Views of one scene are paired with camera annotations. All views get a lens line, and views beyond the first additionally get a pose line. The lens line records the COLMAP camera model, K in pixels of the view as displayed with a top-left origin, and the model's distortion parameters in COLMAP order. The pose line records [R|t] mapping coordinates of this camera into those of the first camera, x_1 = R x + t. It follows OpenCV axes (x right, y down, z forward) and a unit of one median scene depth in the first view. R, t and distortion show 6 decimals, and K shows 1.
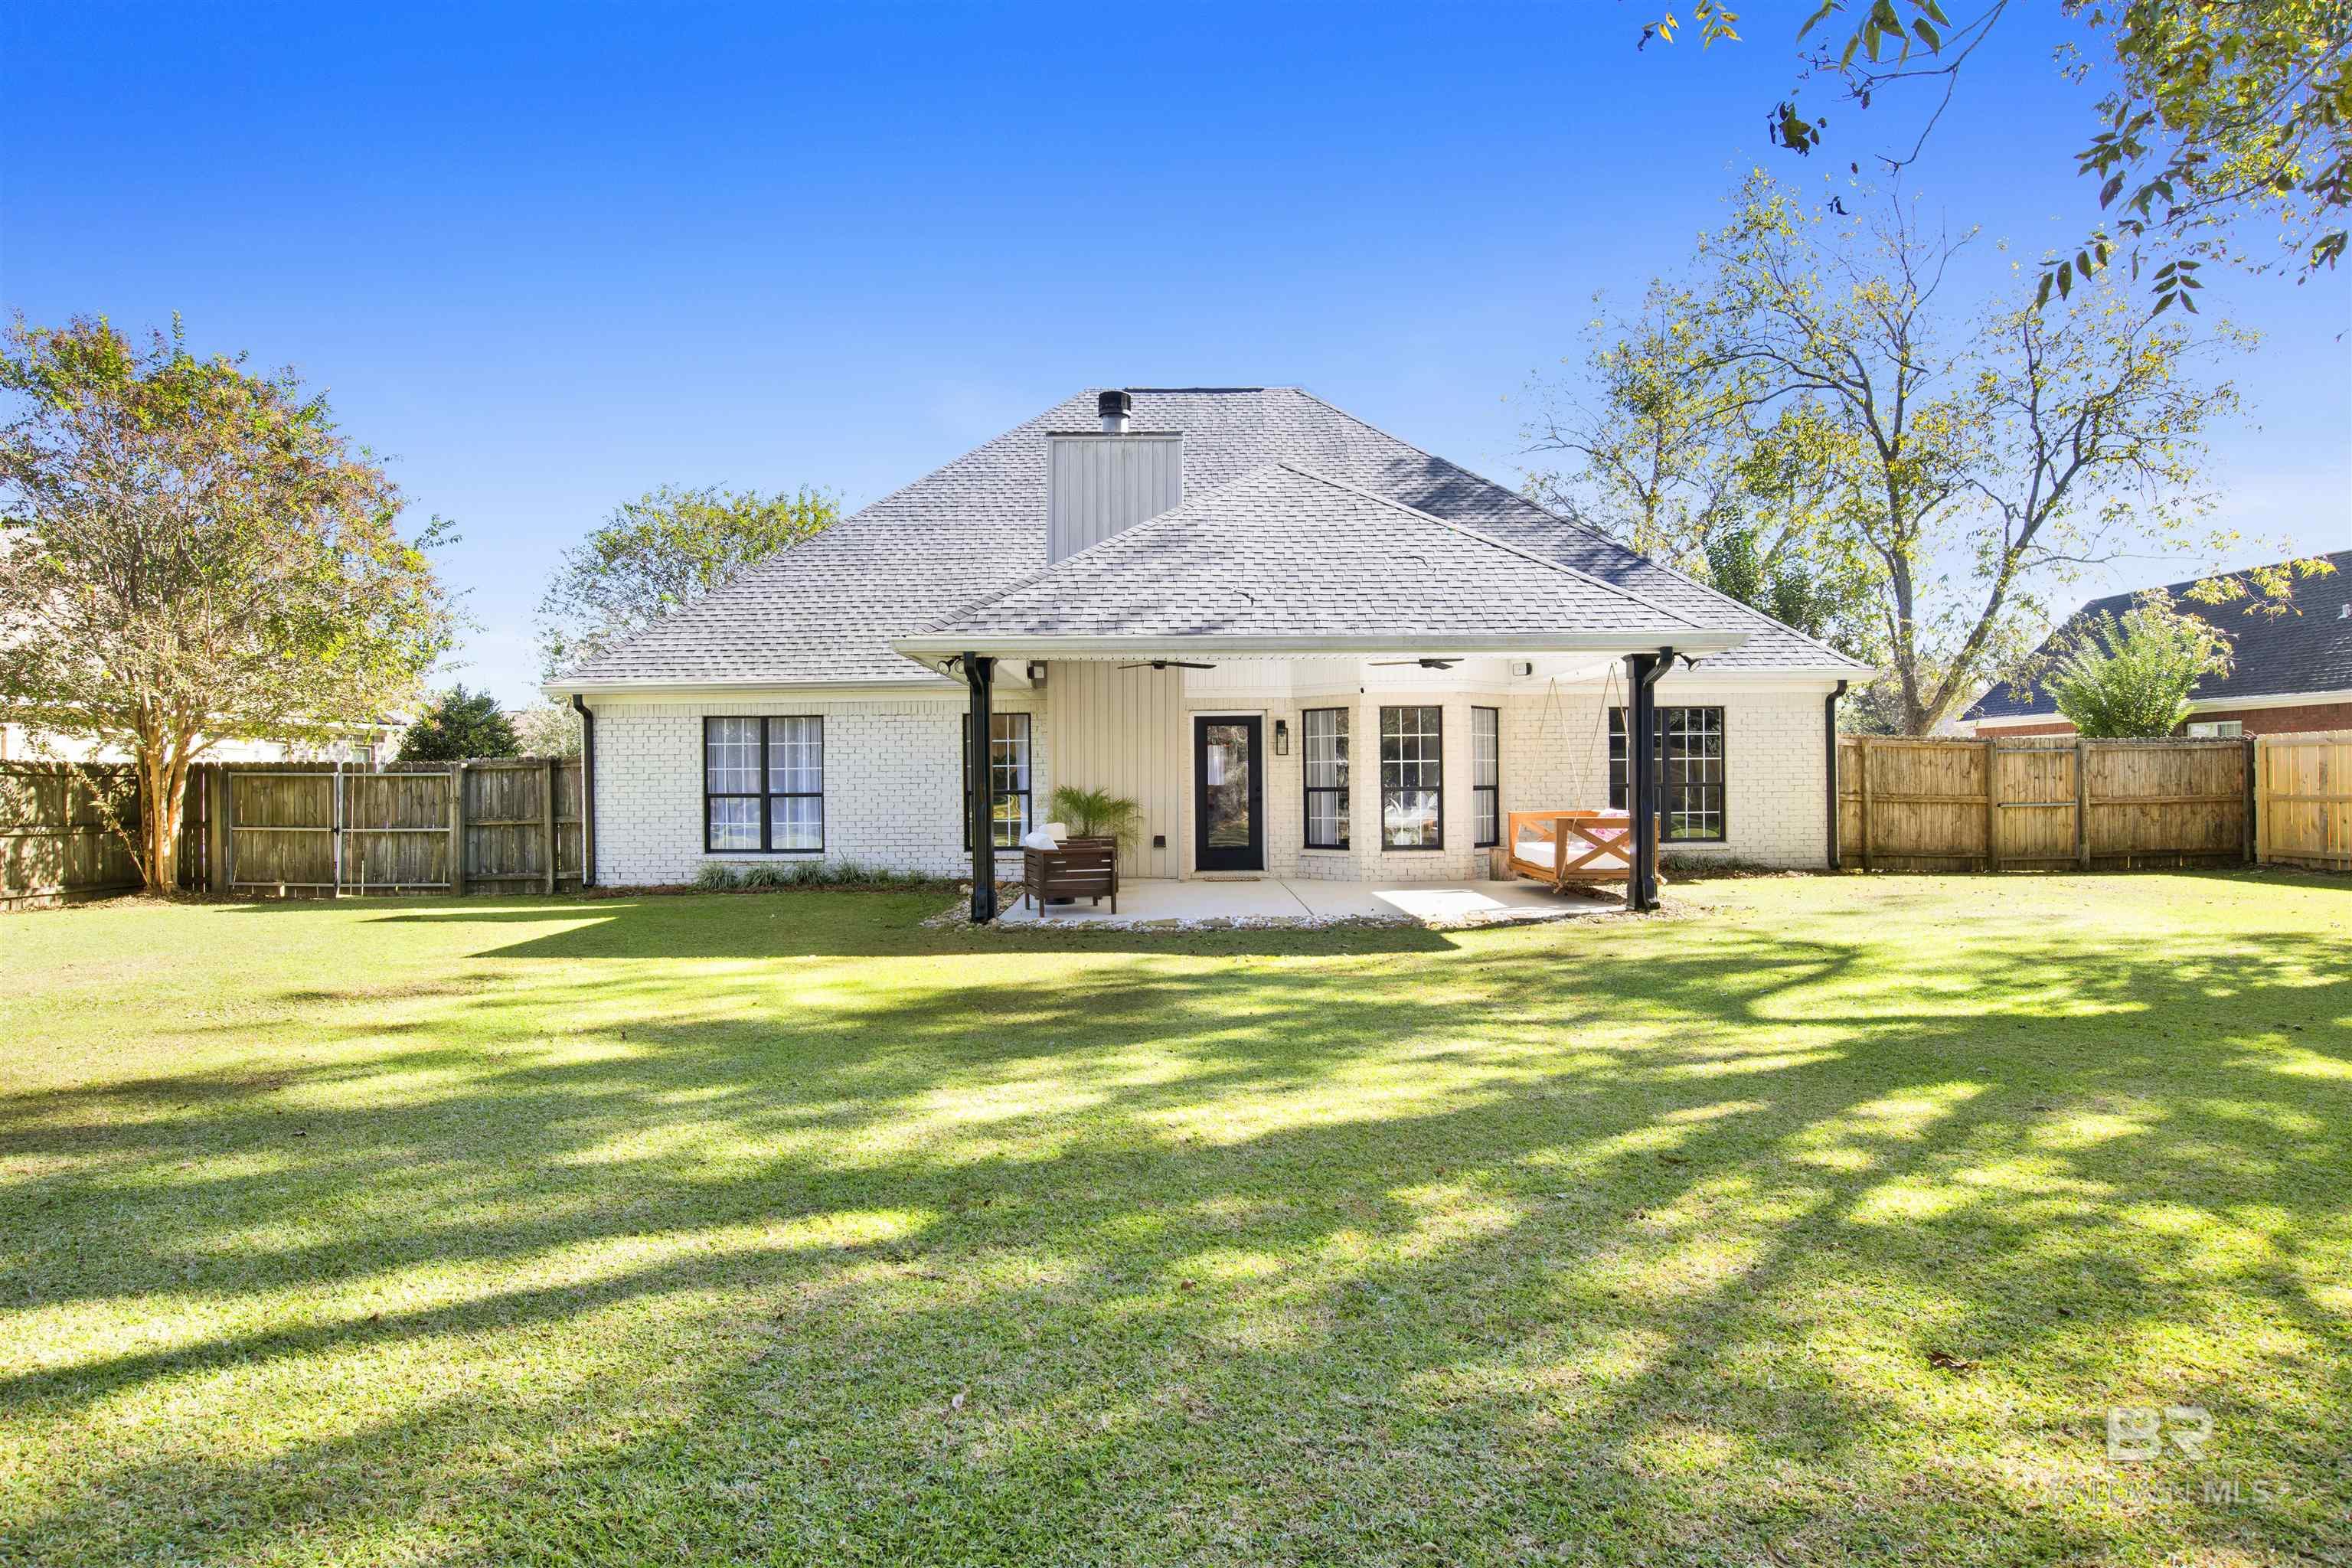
lens RADIAL K [[1314.5, 0, 1164.1], [0, 1314.5, 791.6], [0, 0, 1]] dist [-0.018068, 0.001711]
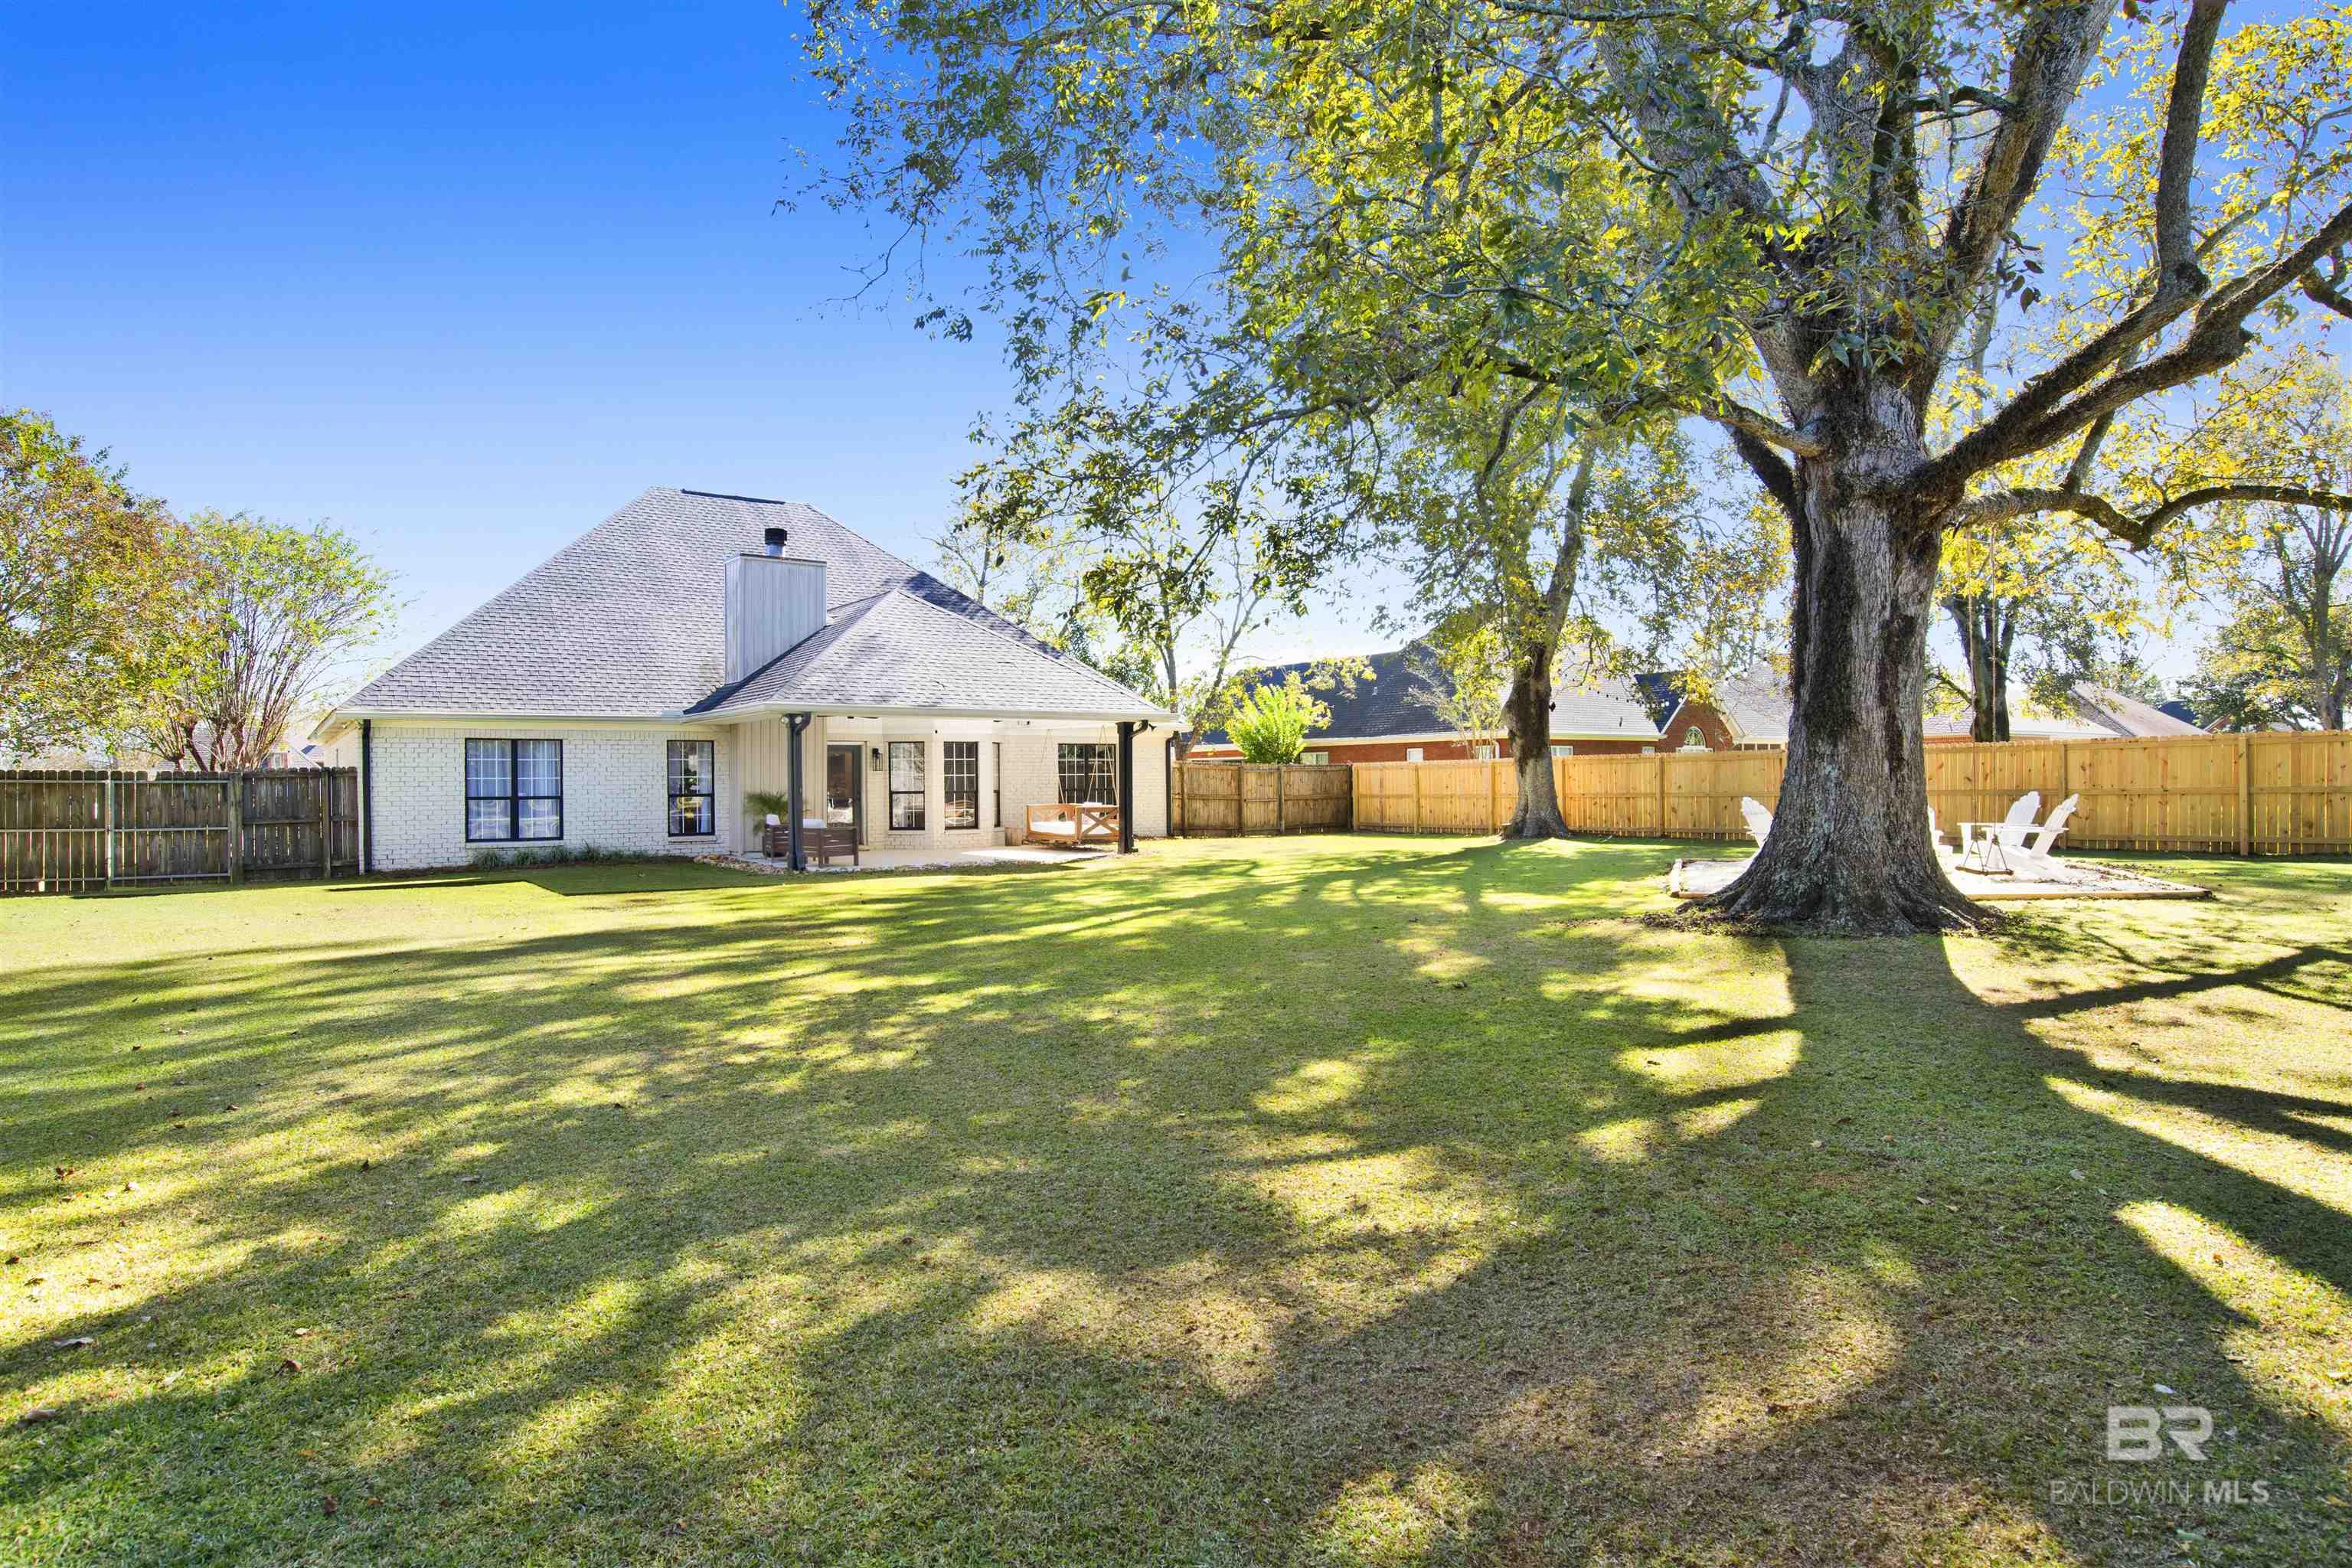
lens RADIAL K [[1314.5, 0, 1178.6], [0, 1314.5, 792.7], [0, 0, 1]] dist [-0.018068, 0.001711]
pose [[0.817646, -0.002648, 0.575715, -0.519286], [0.007034, 0.999961, -0.005391, 0.008878], [-0.575678, 0.008458, 0.817633, -0.478807]]
